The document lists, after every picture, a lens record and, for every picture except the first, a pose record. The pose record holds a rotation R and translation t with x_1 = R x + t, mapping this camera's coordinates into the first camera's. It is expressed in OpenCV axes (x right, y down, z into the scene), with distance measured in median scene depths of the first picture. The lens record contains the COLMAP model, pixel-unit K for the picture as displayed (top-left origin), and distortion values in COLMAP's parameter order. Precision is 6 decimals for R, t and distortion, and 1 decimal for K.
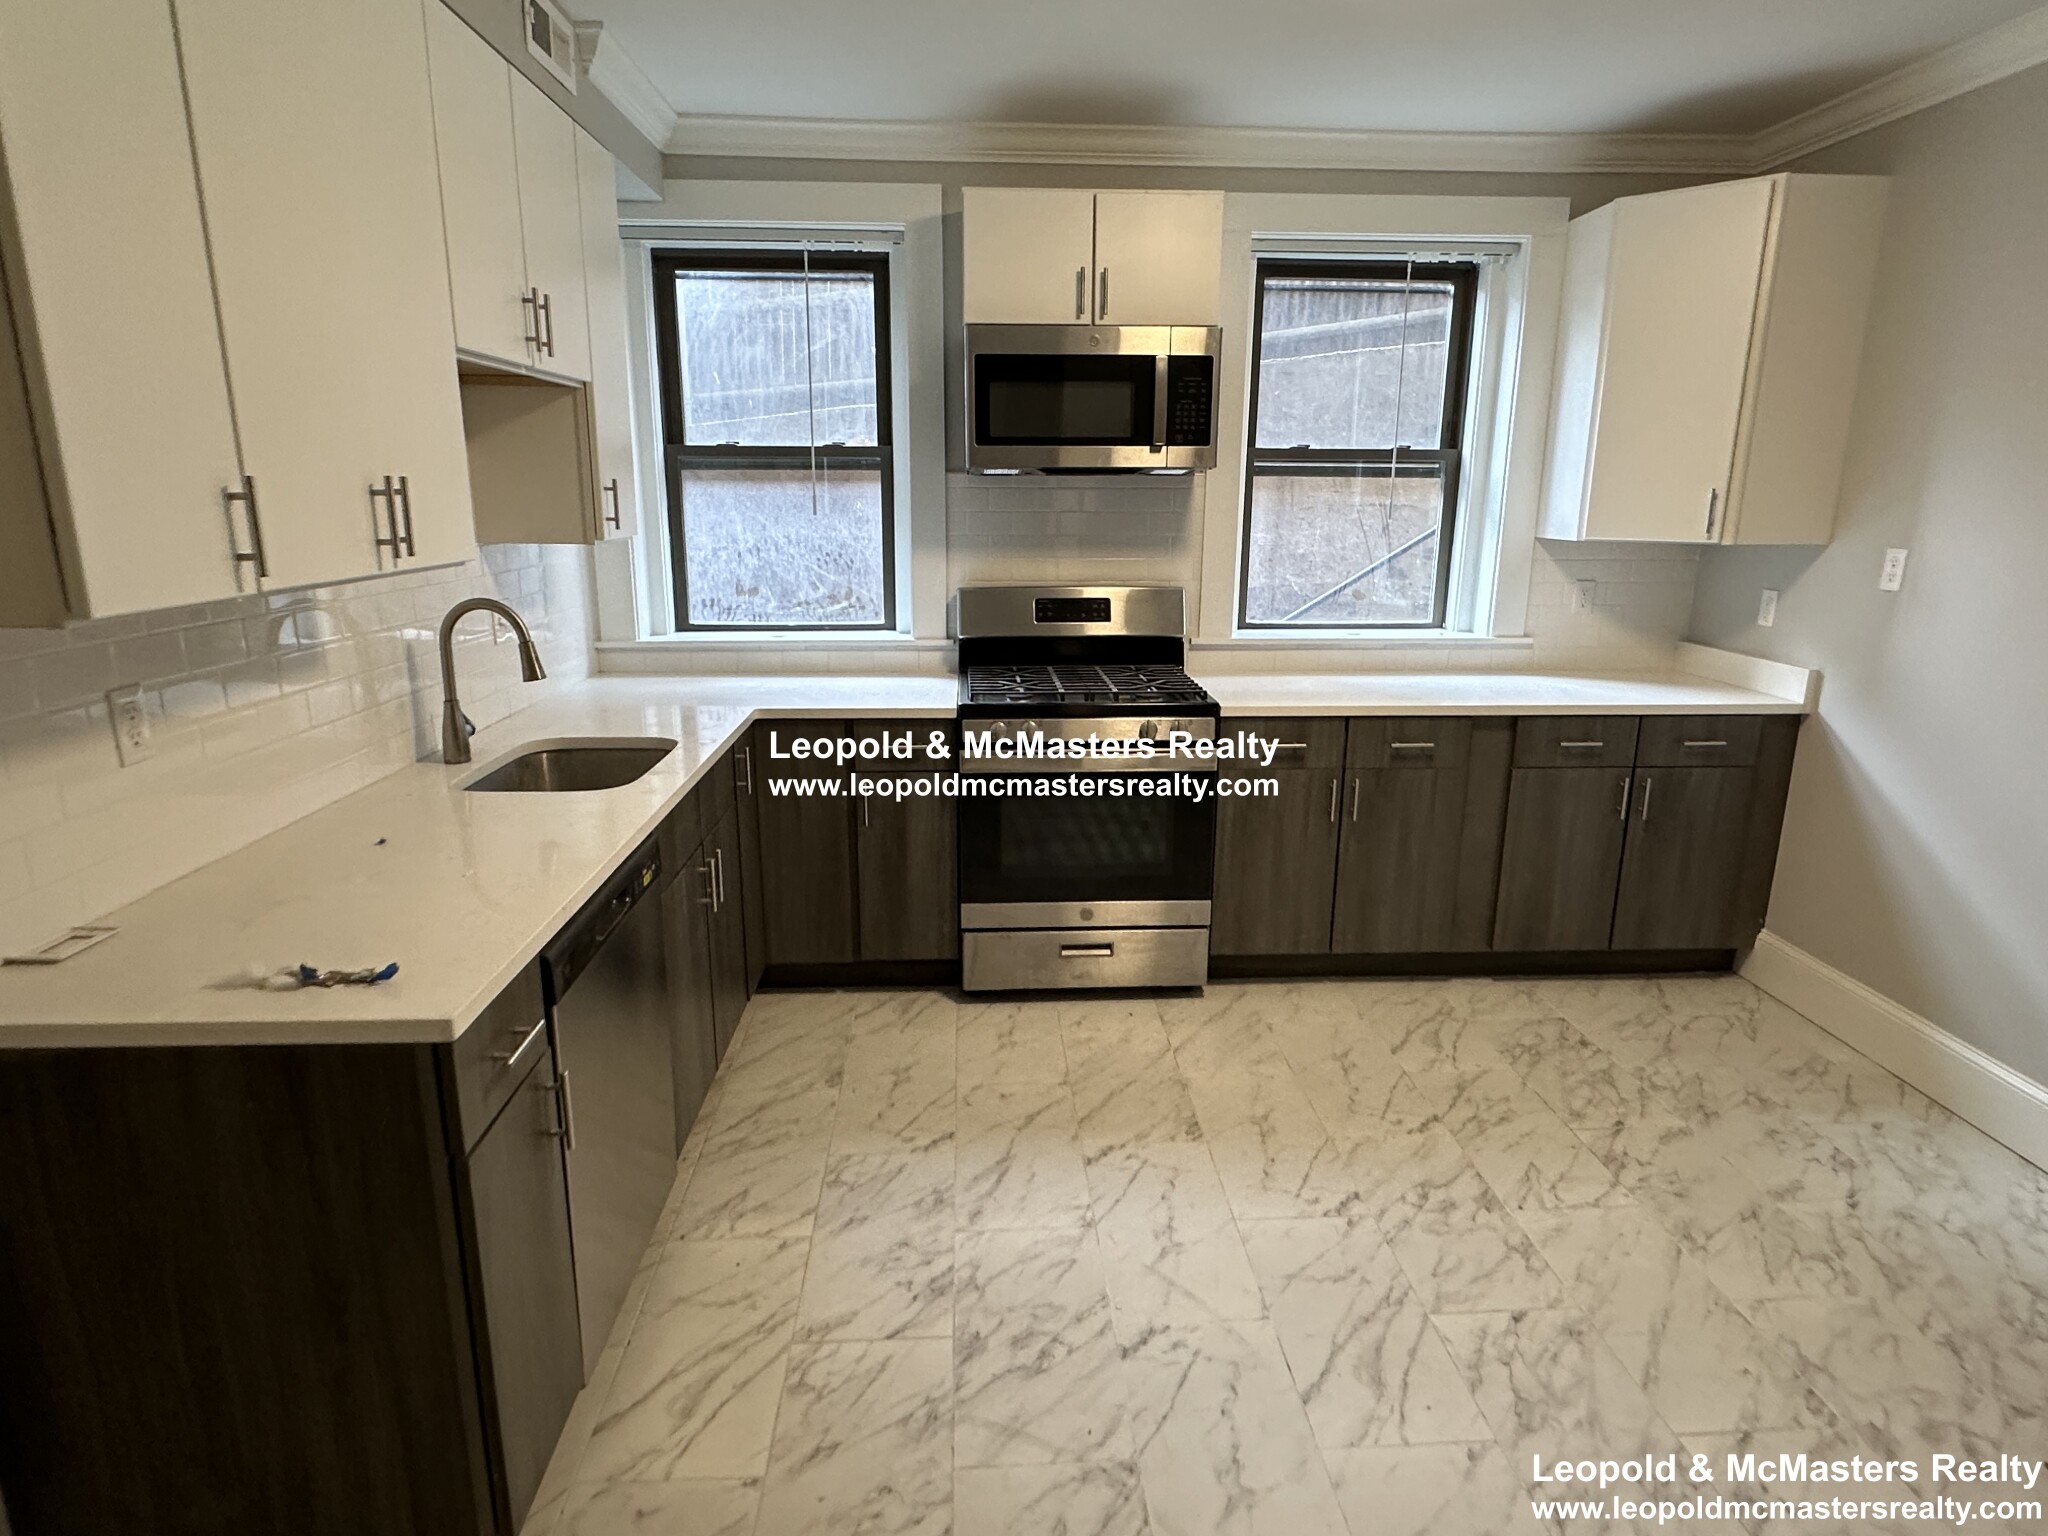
lens RADIAL K [[1138.0, 0, 1024.0], [0, 1138.0, 768.0], [0, 0, 1]] dist [-0.003952, -0.000083]
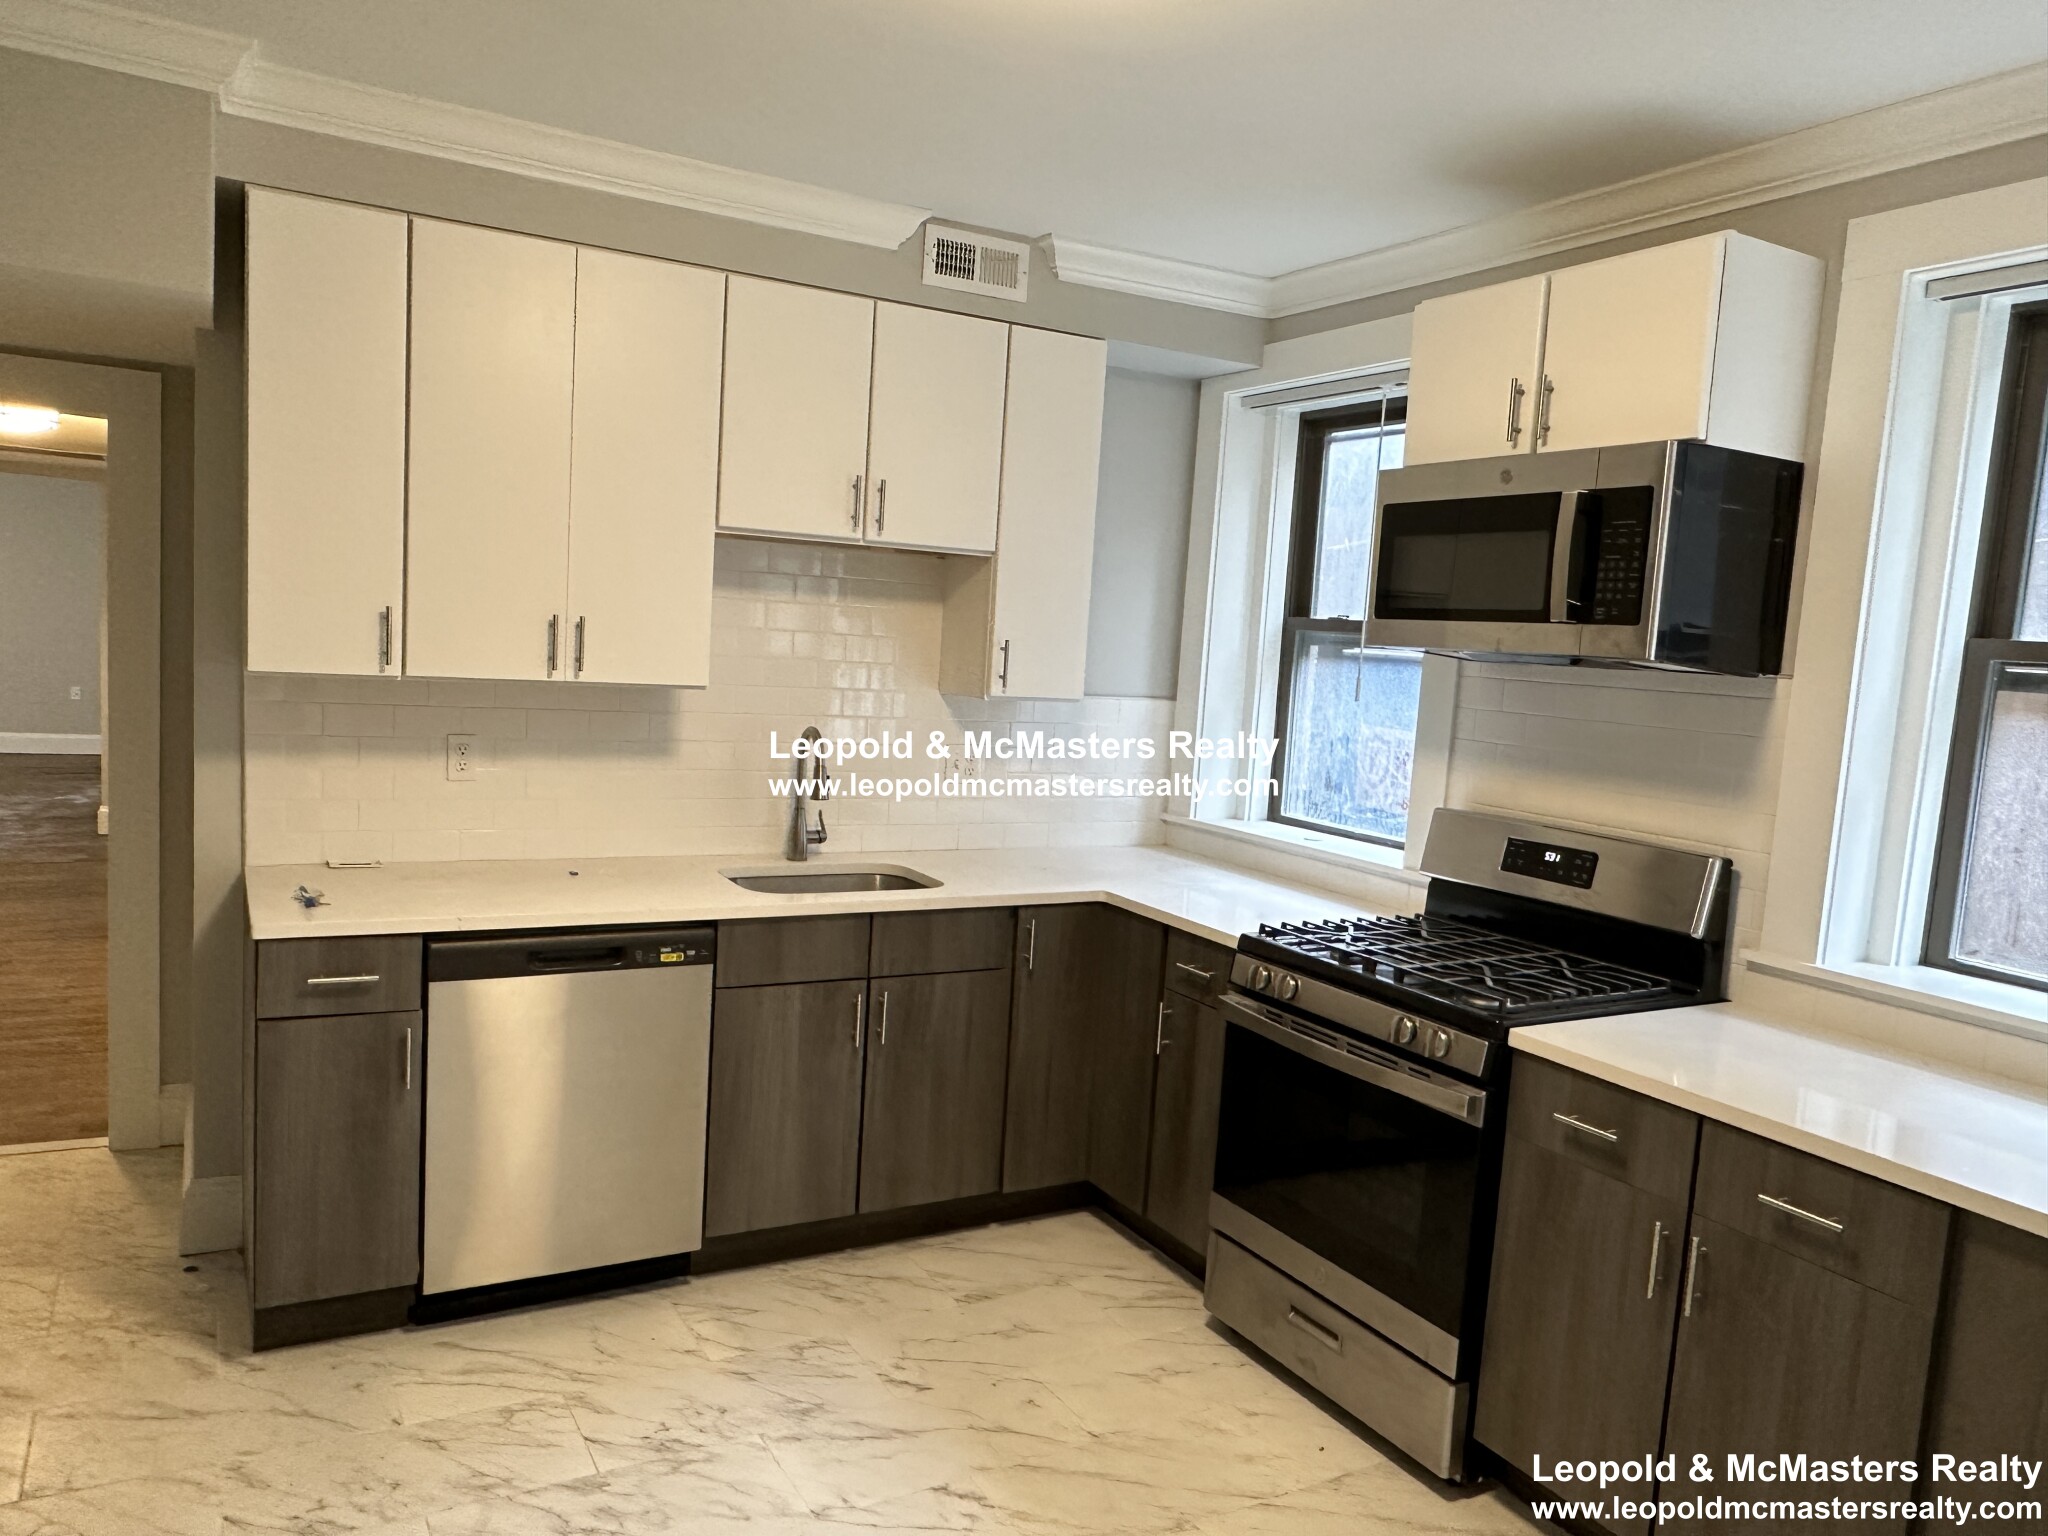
lens RADIAL K [[1418.5, 0, 1021.6], [0, 1418.5, 787.5], [0, 0, 1]] dist [-0.005127, 0.000255]
pose [[0.453331, 0.120286, -0.883189, 0.726720], [-0.272767, 0.962038, -0.008983, -0.102664], [0.848581, 0.244976, 0.468932, 0.386918]]
